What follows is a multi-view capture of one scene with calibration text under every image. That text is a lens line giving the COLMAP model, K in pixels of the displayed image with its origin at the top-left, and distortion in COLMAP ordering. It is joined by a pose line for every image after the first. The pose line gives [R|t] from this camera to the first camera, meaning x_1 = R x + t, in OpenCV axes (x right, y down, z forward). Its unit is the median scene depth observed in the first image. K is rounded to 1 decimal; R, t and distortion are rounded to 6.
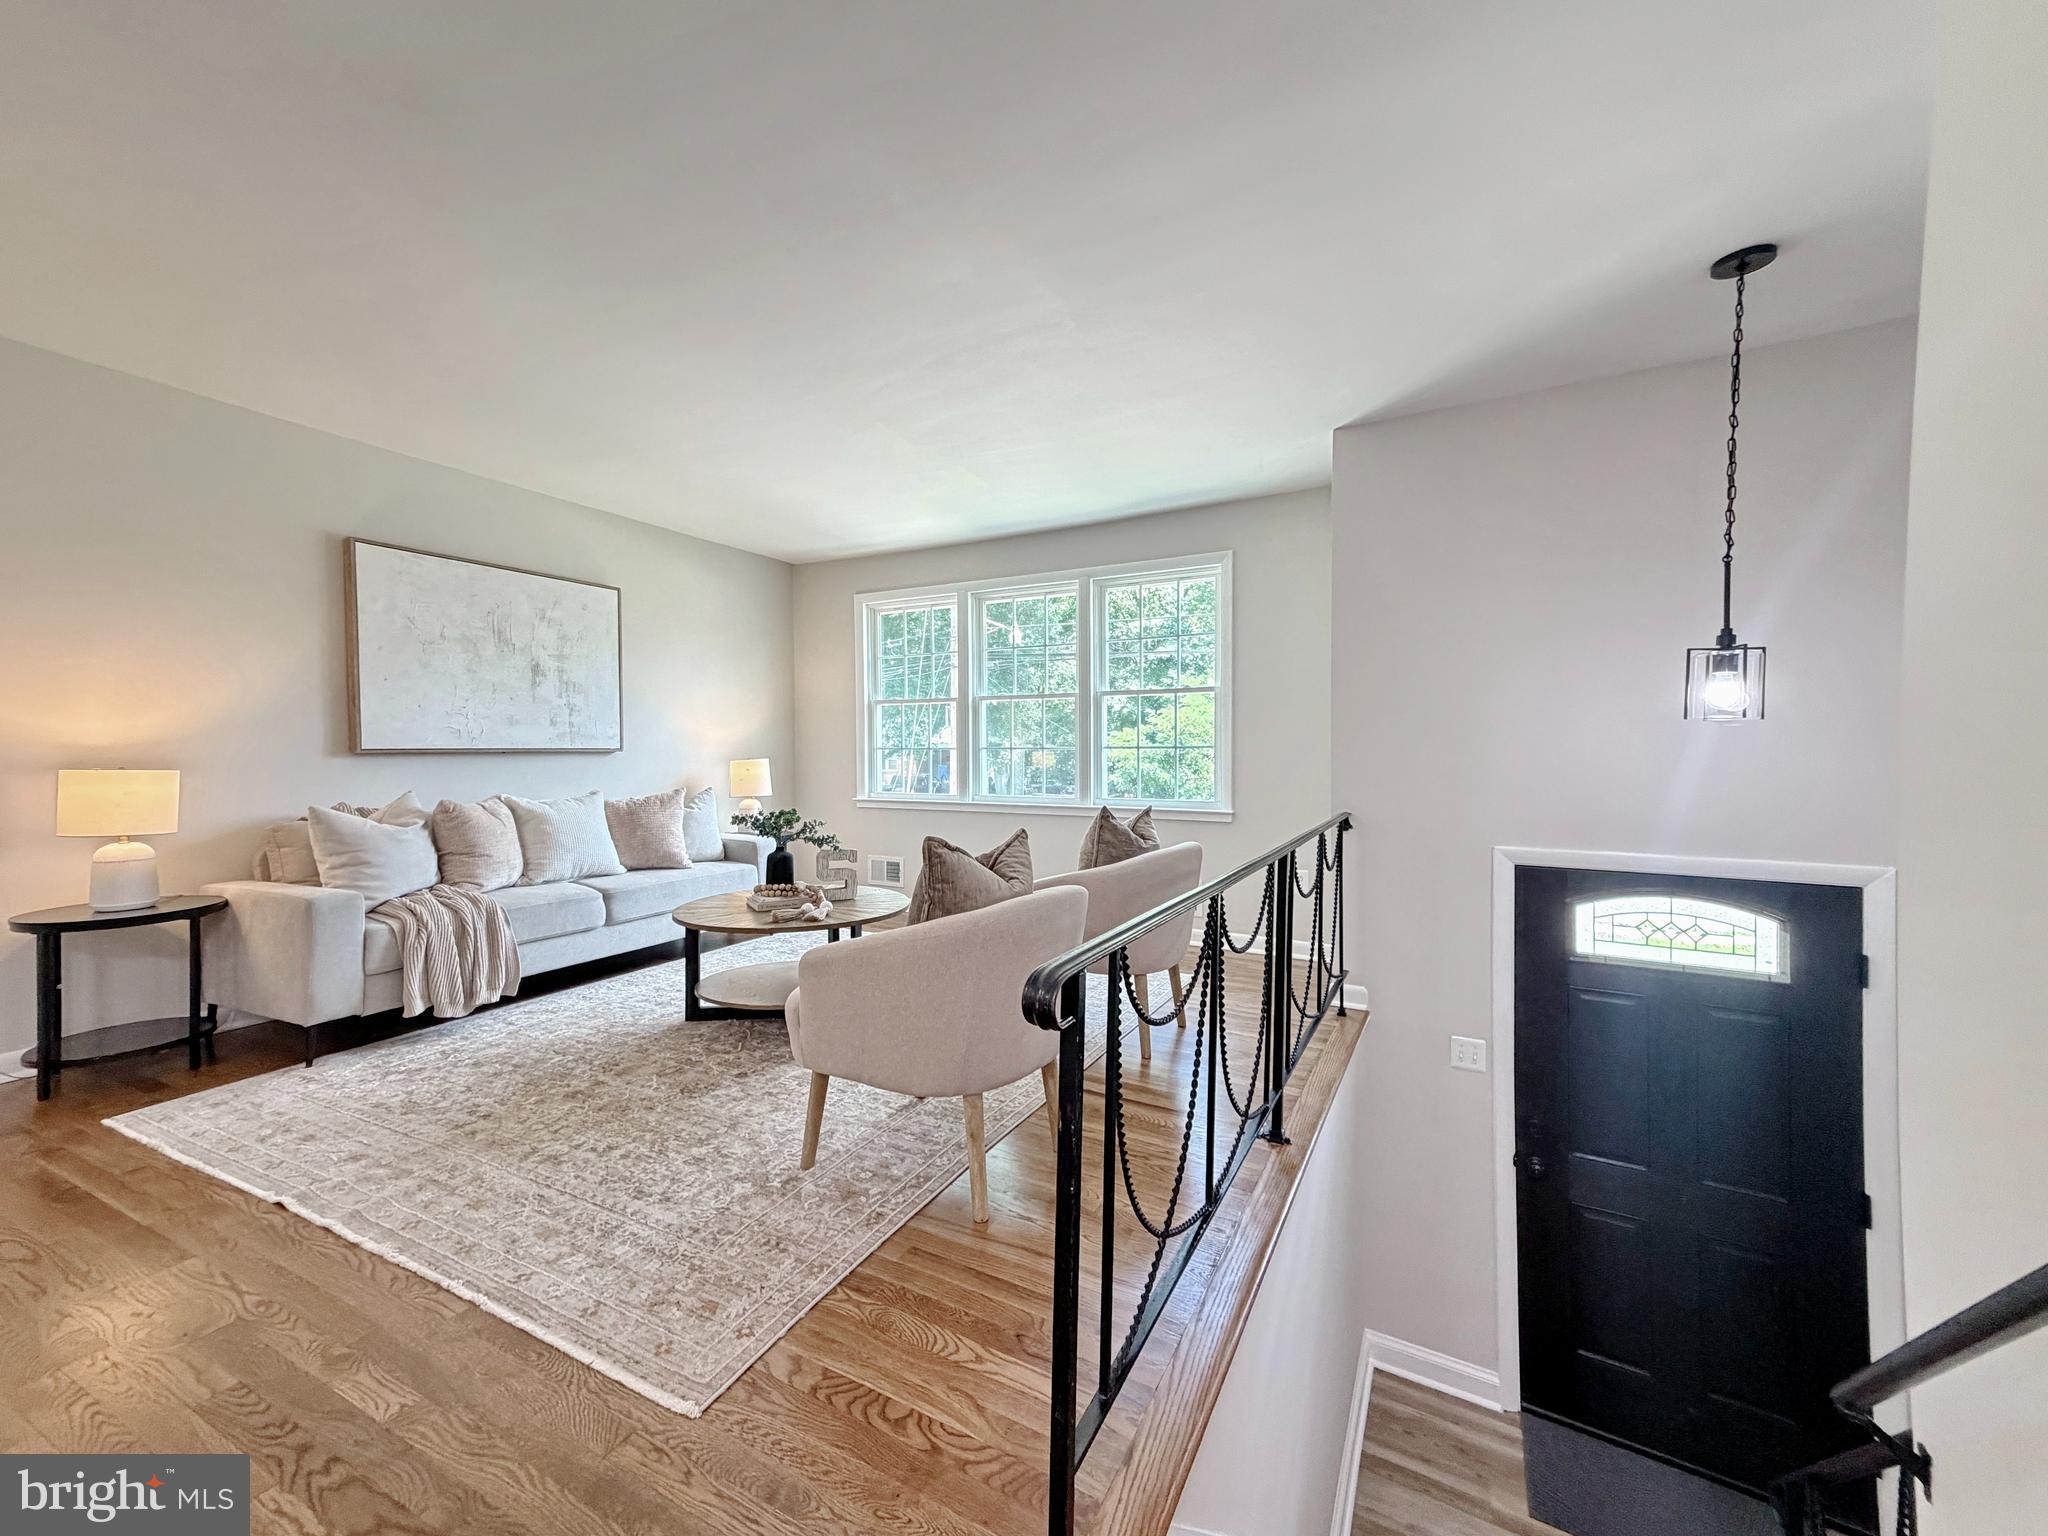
lens RADIAL K [[820.4, 0, 1025.1], [0, 820.4, 761.1], [0, 0, 1]] dist [0.009348, -0.000380]
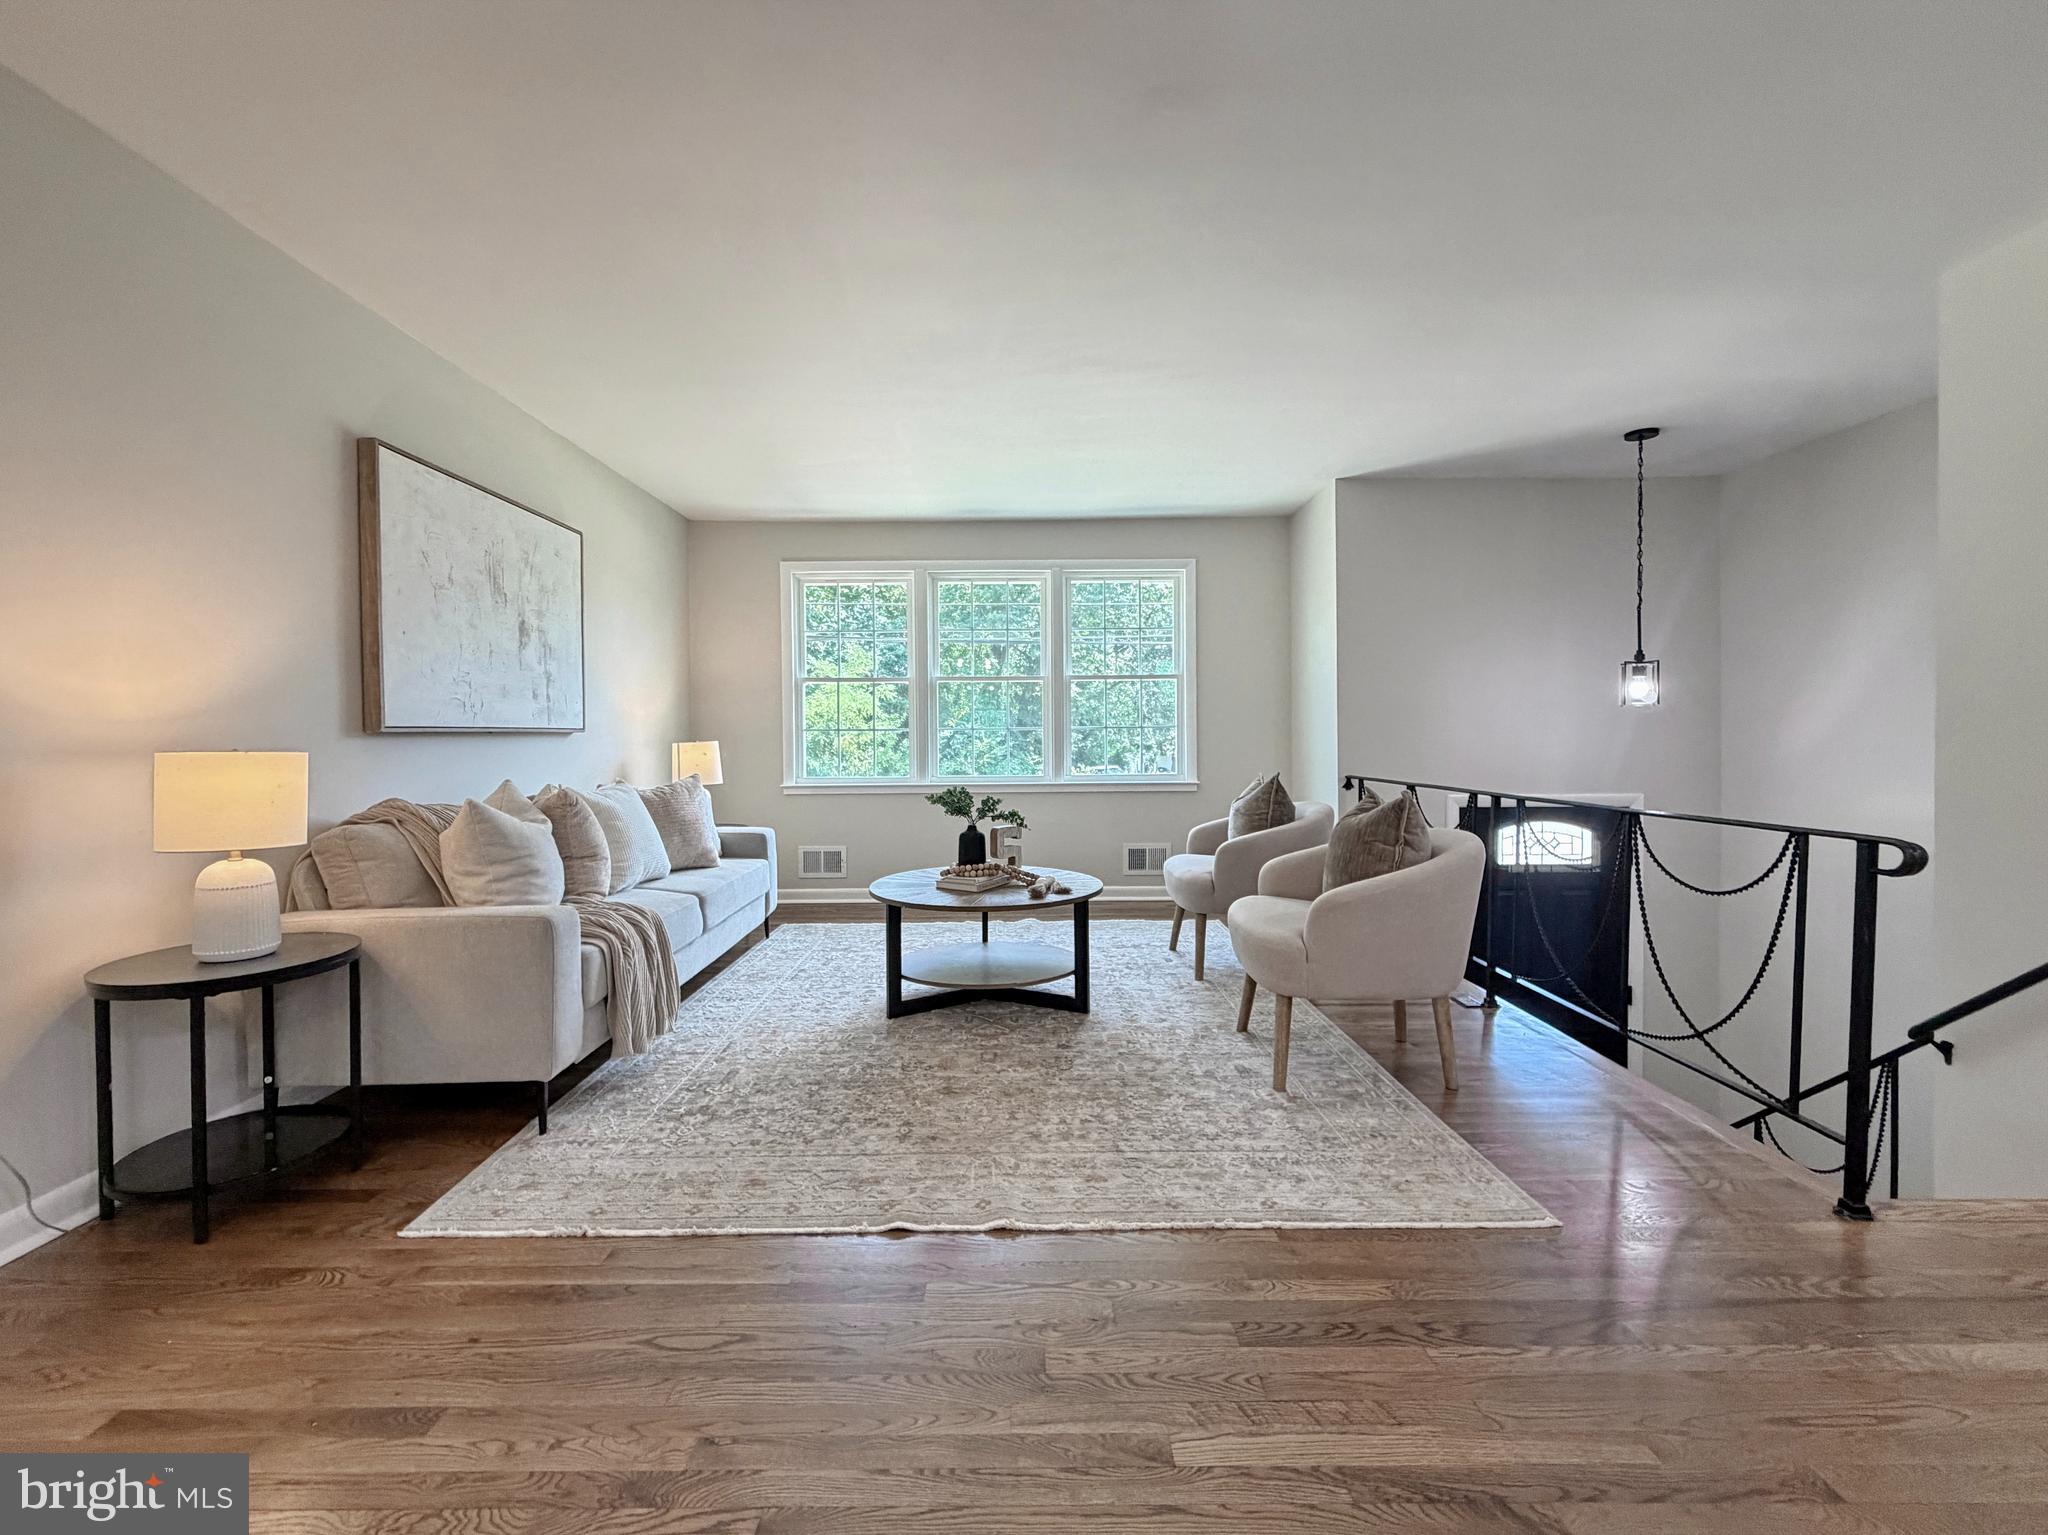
lens RADIAL K [[820.4, 0, 1032.7], [0, 820.4, 730.1], [0, 0, 1]] dist [0.009348, -0.000380]
pose [[0.878481, -0.003834, 0.477762, -0.666364], [0.011971, 0.999831, -0.013988, 0.005610], [-0.477627, 0.018007, 0.878378, 0.083967]]
